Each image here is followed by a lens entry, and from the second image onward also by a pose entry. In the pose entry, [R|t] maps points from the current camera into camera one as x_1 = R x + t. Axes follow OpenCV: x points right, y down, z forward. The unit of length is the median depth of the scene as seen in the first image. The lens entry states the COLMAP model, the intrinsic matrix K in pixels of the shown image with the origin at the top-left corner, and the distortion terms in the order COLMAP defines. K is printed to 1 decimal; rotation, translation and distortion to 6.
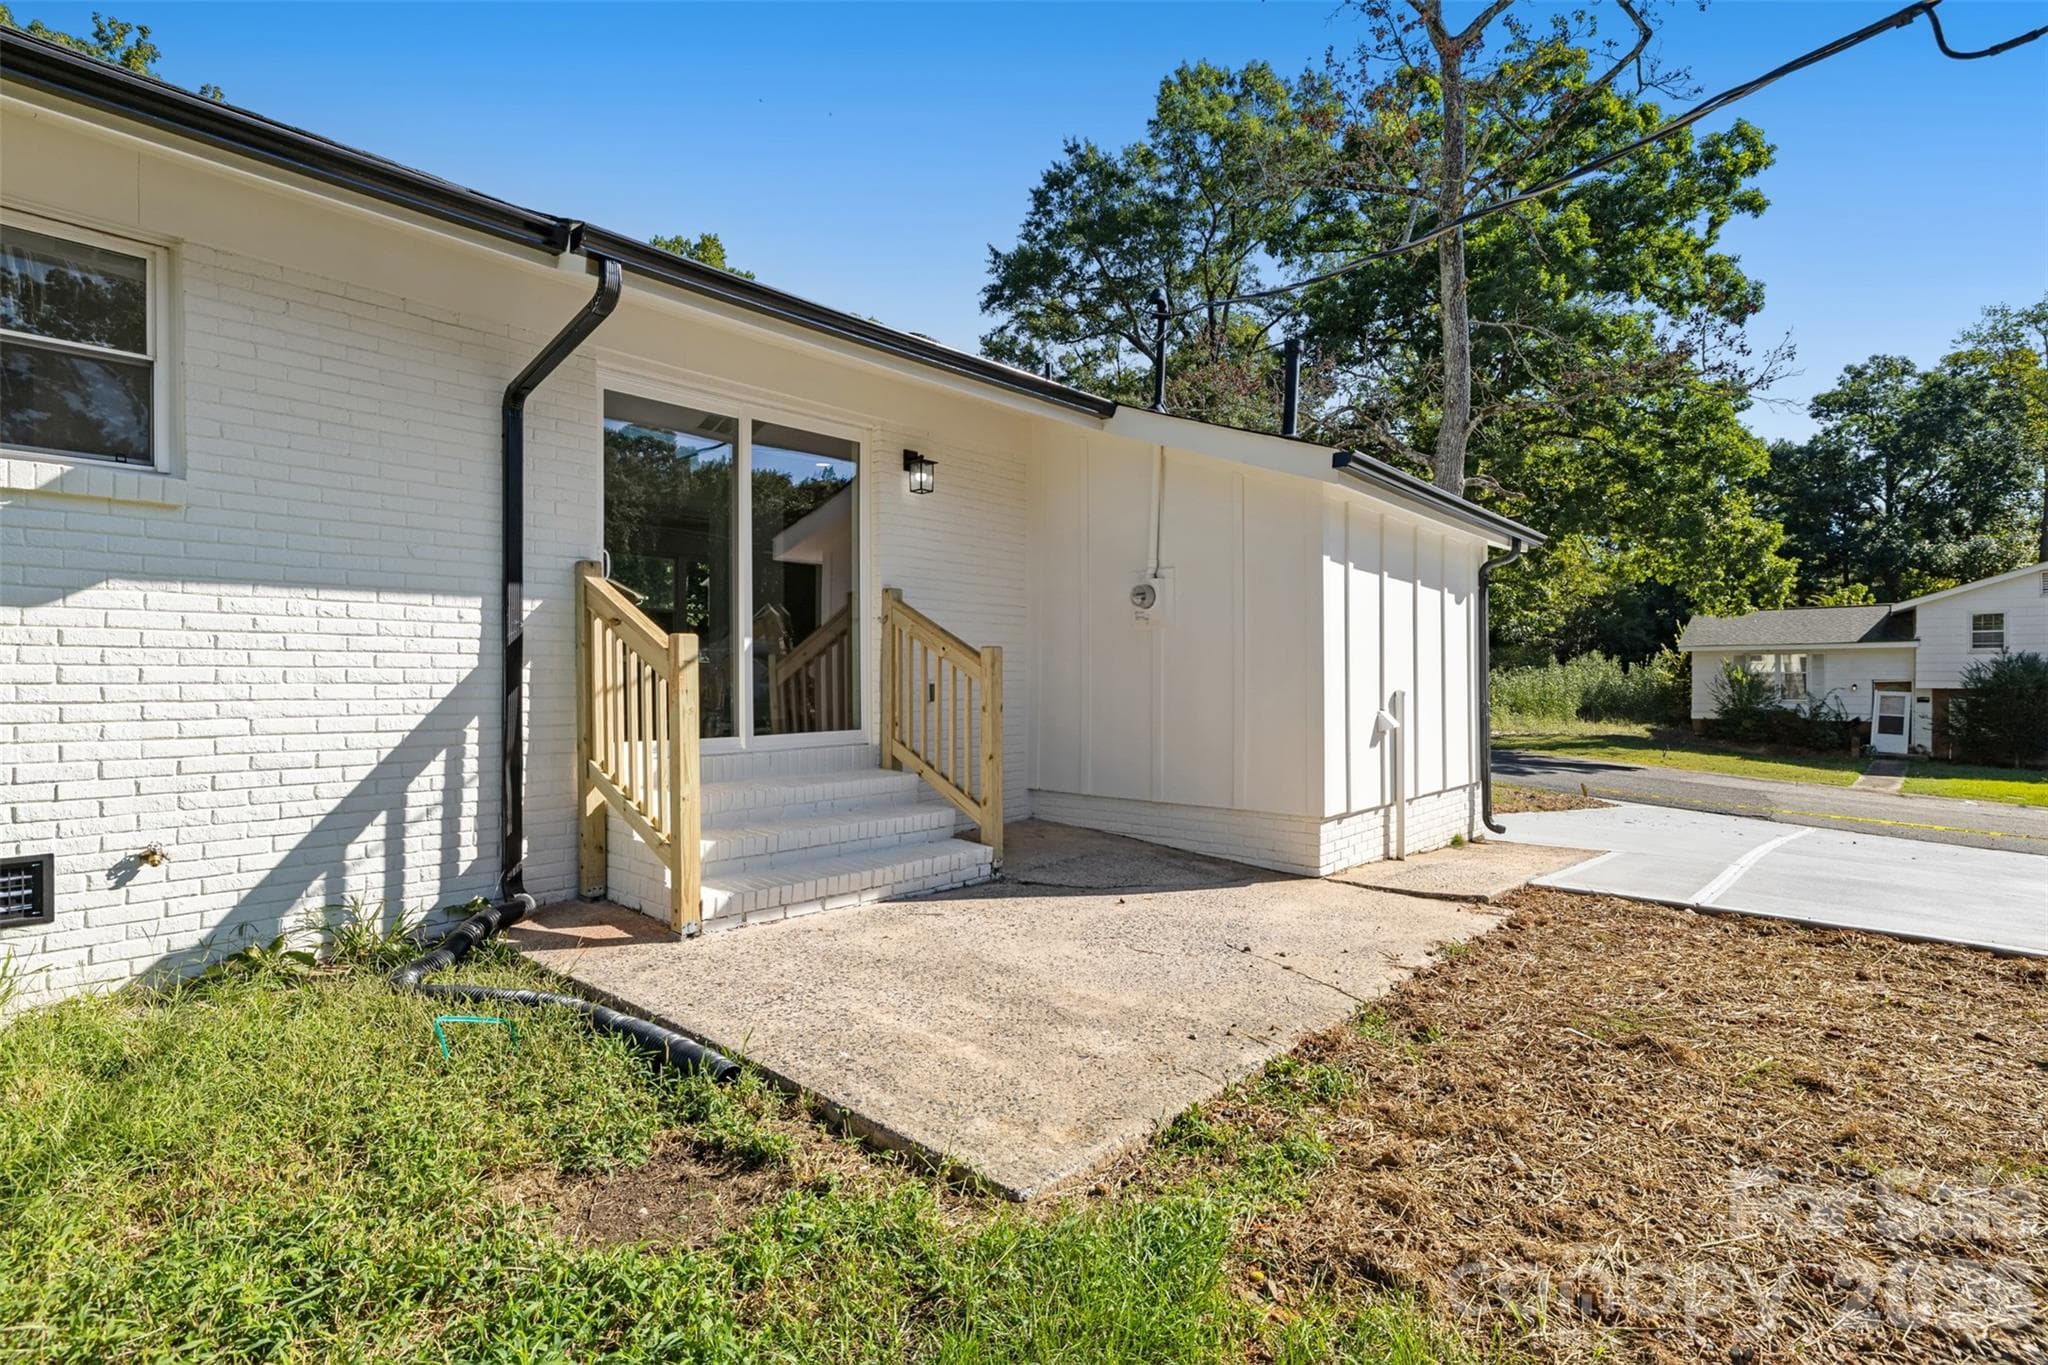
lens RADIAL K [[991.0, 0, 1024.0], [0, 991.0, 682.5], [0, 0, 1]] dist [0.000309, 0.000280]
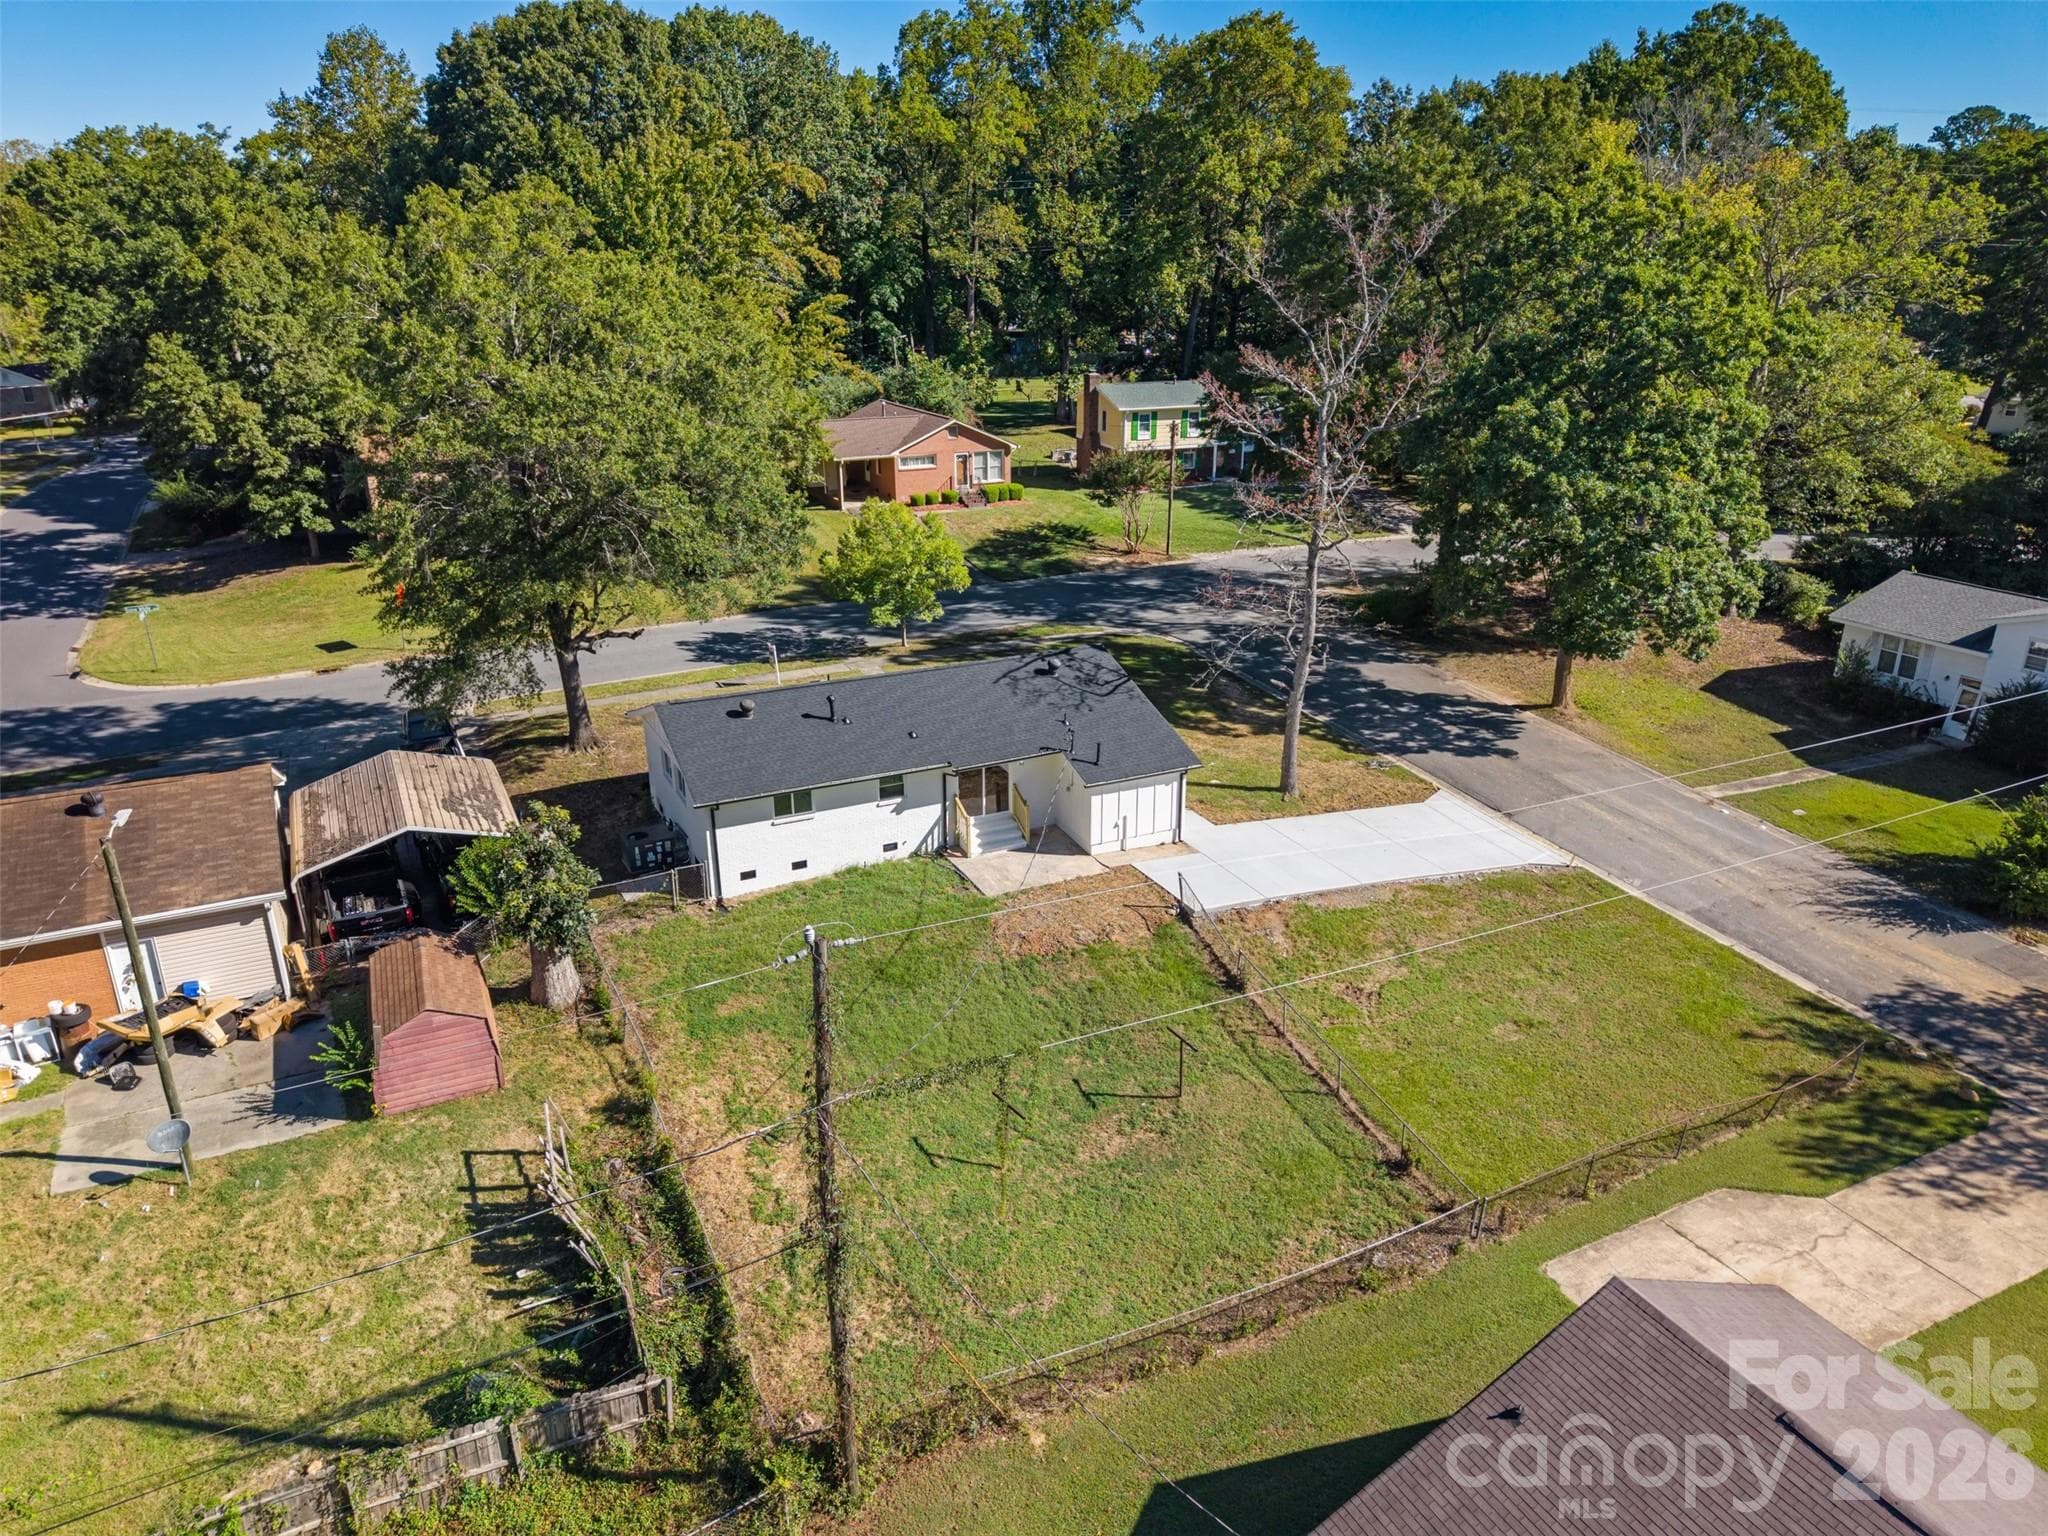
lens RADIAL K [[1354.7, 0, 1024.0], [0, 1354.7, 768.0], [0, 0, 1]] dist [0.042259, -0.044945]
pose [[0.922693, 0.137760, -0.360083, 2.150335], [-0.002875, 0.936414, 0.350885, -2.354585], [0.385524, -0.322723, 0.864419, -4.401180]]
